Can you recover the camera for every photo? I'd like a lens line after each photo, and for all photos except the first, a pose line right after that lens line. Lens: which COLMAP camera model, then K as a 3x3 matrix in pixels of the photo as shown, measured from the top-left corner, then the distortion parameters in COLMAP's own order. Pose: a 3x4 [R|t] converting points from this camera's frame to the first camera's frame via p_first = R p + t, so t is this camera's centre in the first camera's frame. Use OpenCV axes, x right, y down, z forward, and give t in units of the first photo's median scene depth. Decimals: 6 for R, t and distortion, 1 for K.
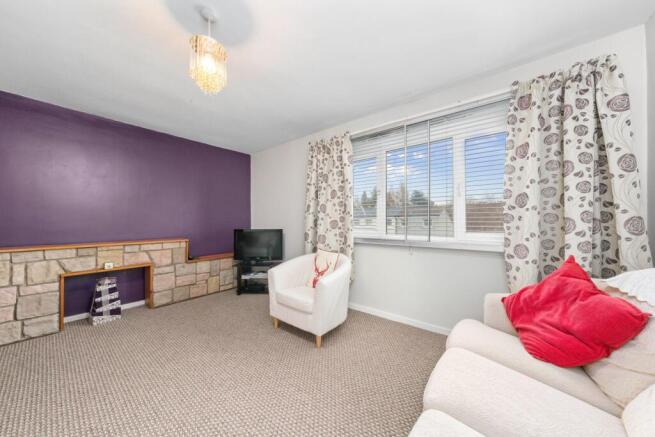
lens RADIAL K [[224.1, 0, 328.2], [0, 224.1, 219.1], [0, 0, 1]] dist [-0.002746, 0.000001]
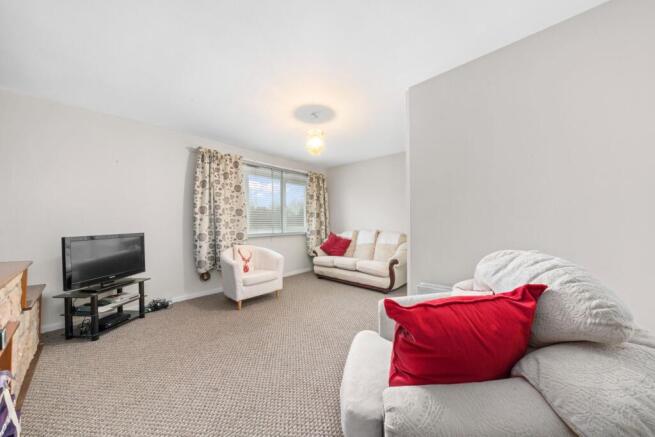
lens RADIAL K [[224.1, 0, 327.6], [0, 224.1, 220.5], [0, 0, 1]] dist [-0.002746, 0.000001]
pose [[0.078996, 0.000586, 0.996875, -1.365026], [-0.007583, 0.999971, 0.000013, -0.006476], [-0.996846, -0.007560, 0.078999, 0.405718]]
